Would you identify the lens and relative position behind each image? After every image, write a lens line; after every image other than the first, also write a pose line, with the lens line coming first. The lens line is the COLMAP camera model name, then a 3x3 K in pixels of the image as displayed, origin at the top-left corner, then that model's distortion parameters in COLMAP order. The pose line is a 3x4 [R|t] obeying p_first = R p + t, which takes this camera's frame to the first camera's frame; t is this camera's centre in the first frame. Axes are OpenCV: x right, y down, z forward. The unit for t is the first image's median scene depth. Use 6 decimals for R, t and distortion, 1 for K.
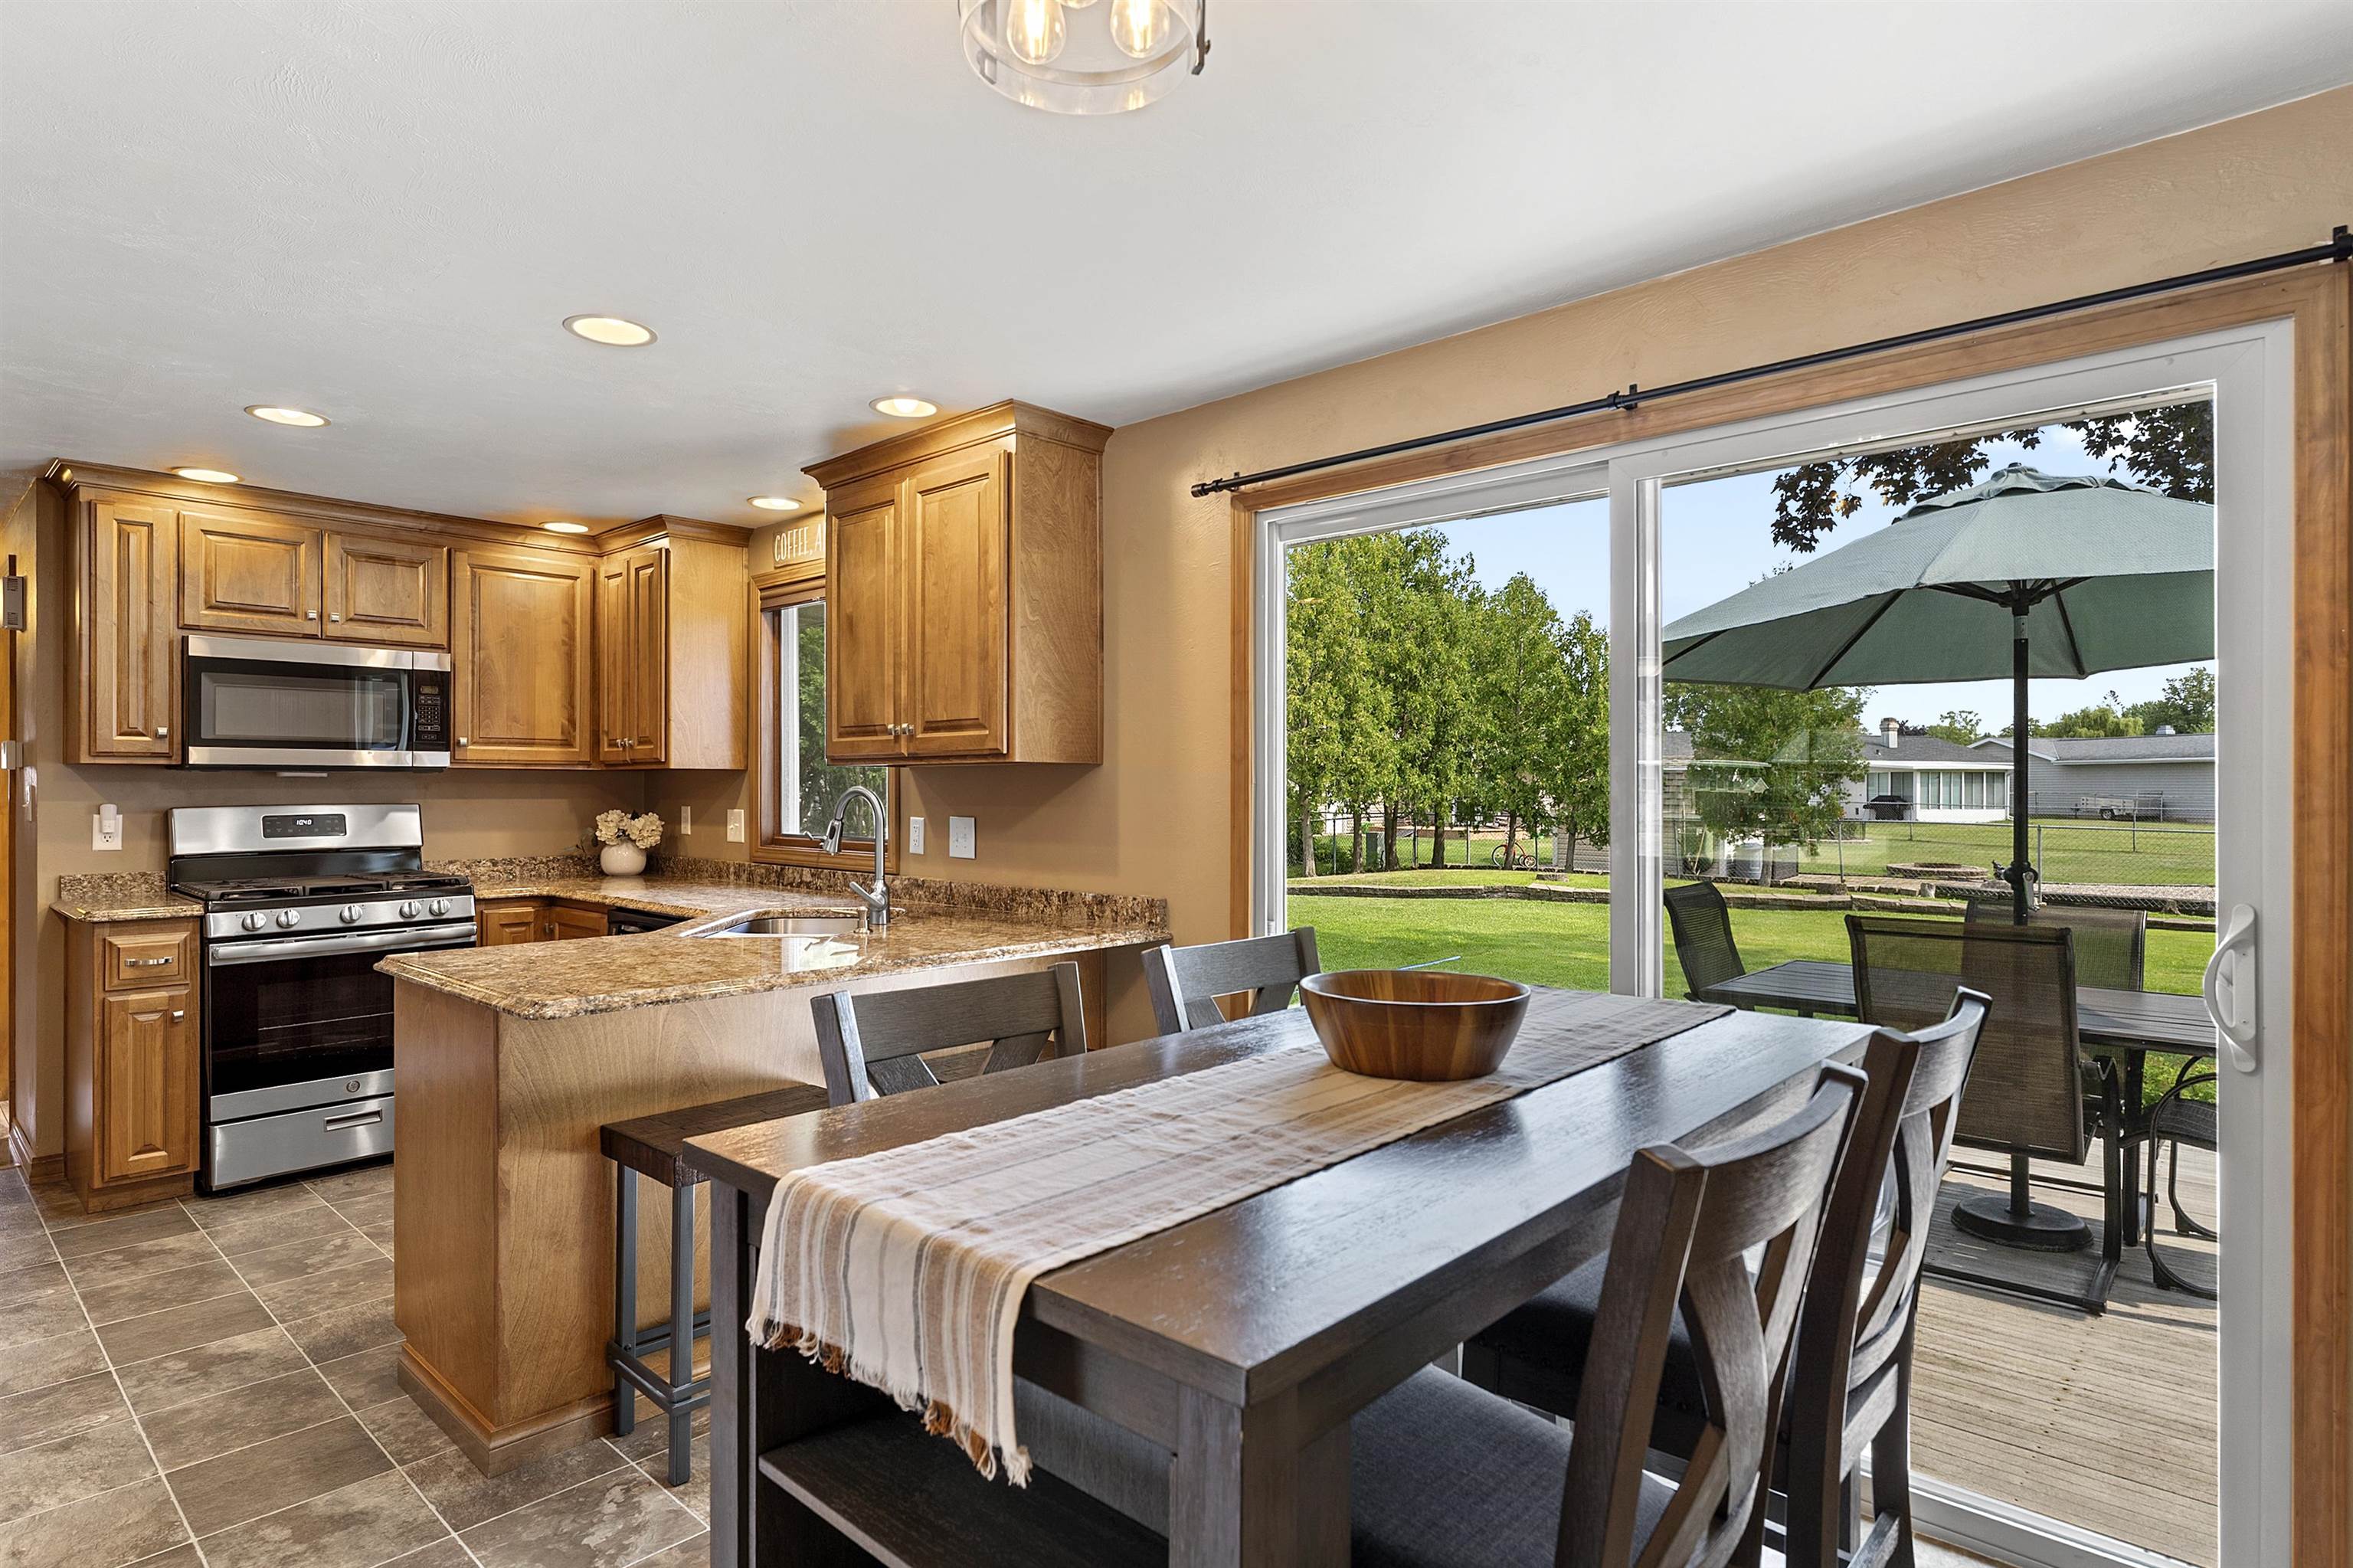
lens RADIAL K [[1231.6, 0, 1180.8], [0, 1231.6, 788.6], [0, 0, 1]] dist [-0.000082, -0.000310]
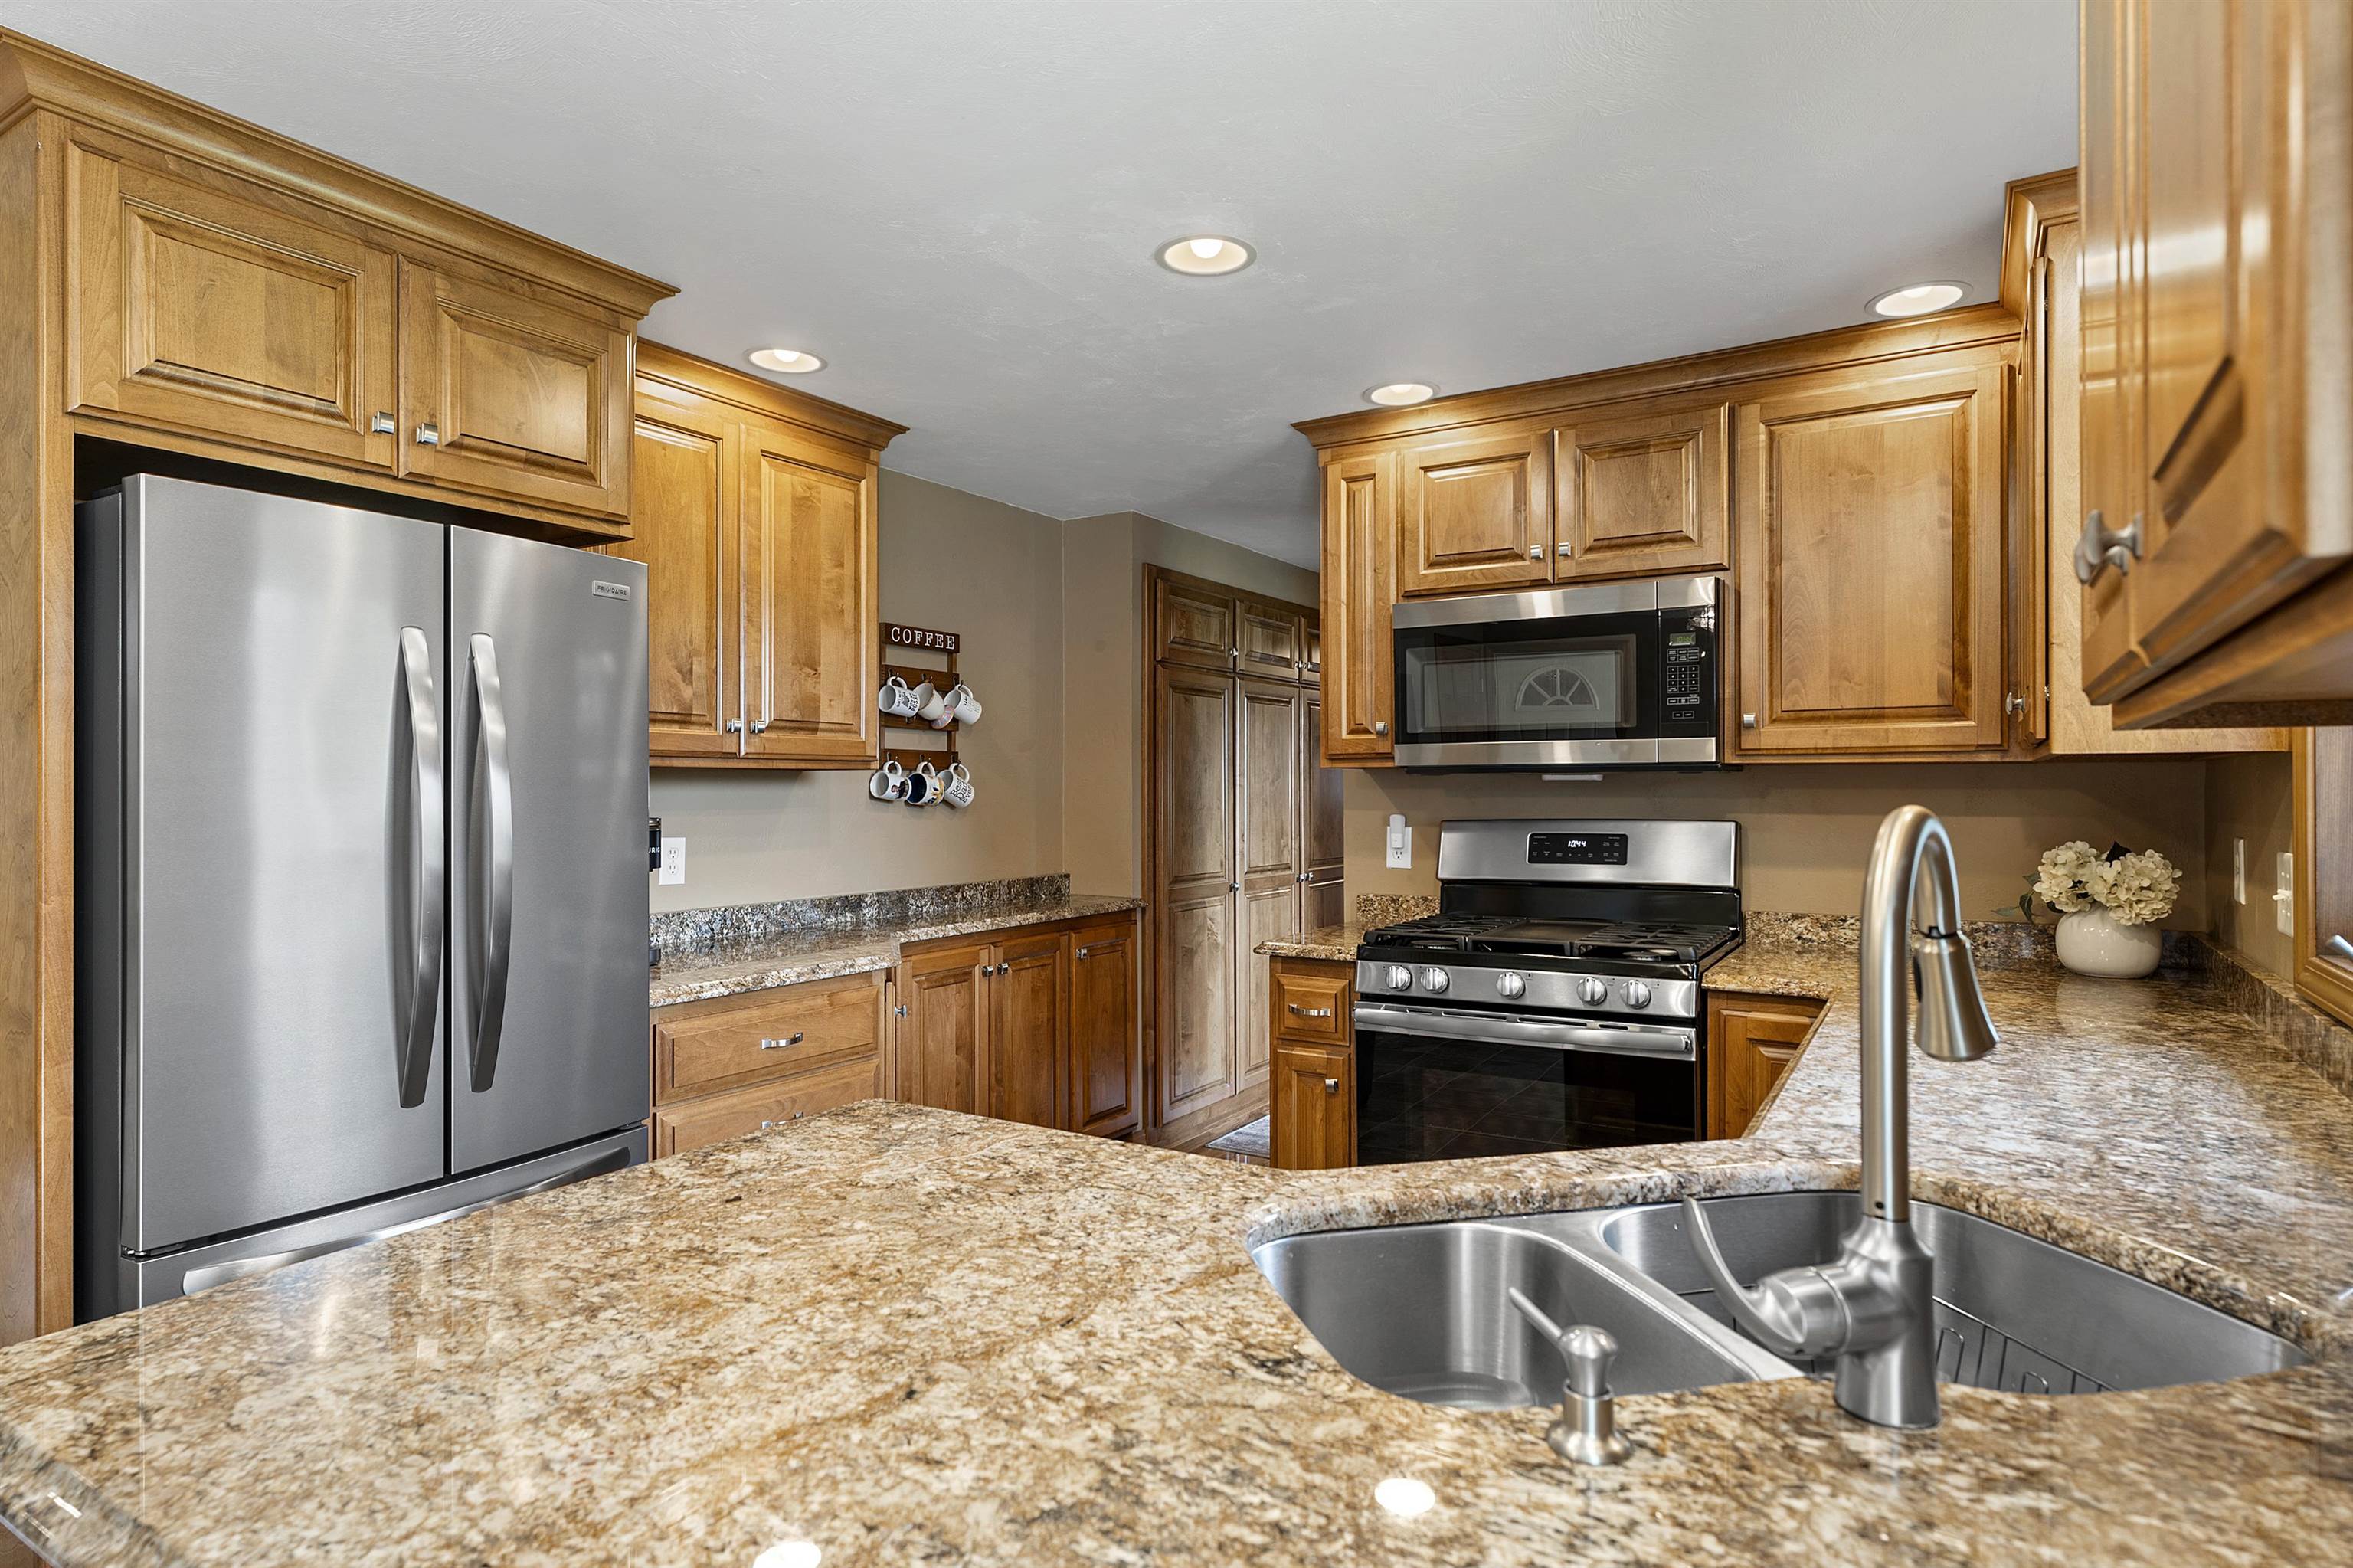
lens RADIAL K [[1259.2, 0, 1176.5], [0, 1259.2, 784.0], [0, 0, 1]] dist [0.000480, 0.000313]
pose [[0.178345, -0.005583, -0.983952, -0.039439], [0.001681, 0.999984, -0.005369, -0.005195], [0.983967, -0.000696, 0.178351, 0.823945]]
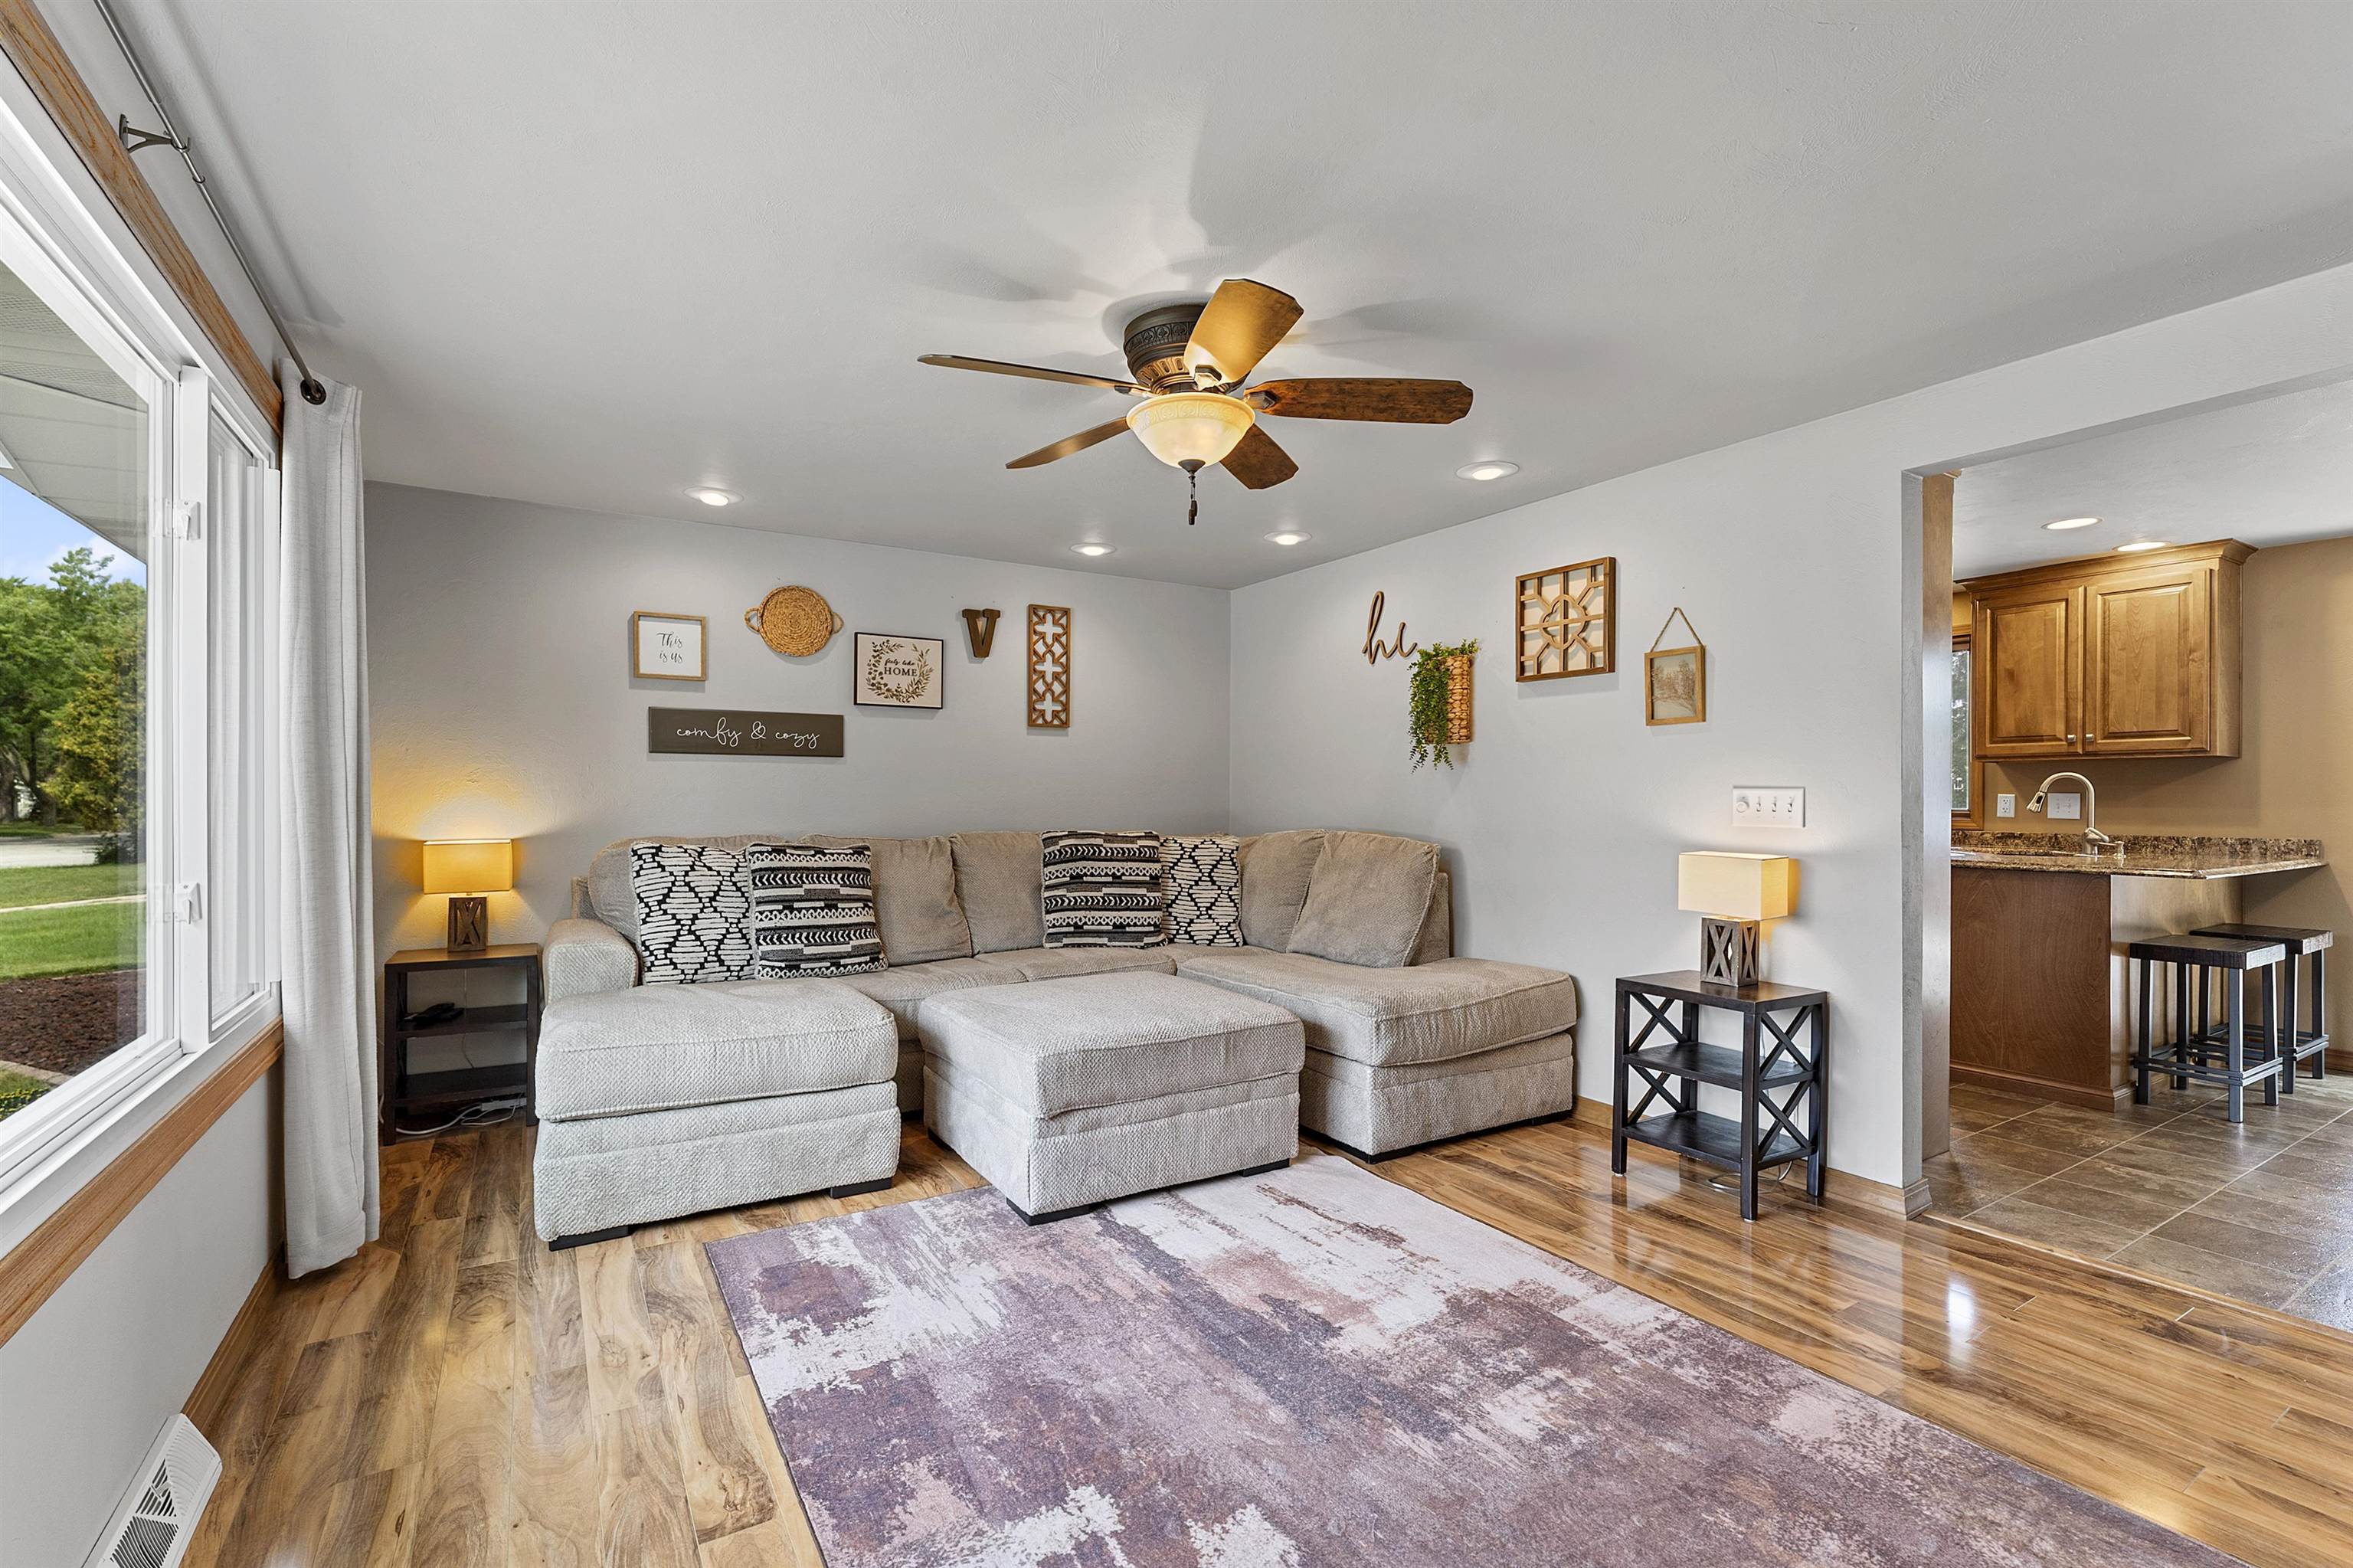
lens RADIAL K [[1039.0, 0, 1171.7], [0, 1039.0, 800.8], [0, 0, 1]] dist [0.002058, 0.000123]
pose [[0.962206, 0.001487, -0.272317, -1.053592], [-0.000890, 0.999997, 0.002315, 0.035292], [0.272320, -0.001986, 0.962205, -0.697659]]
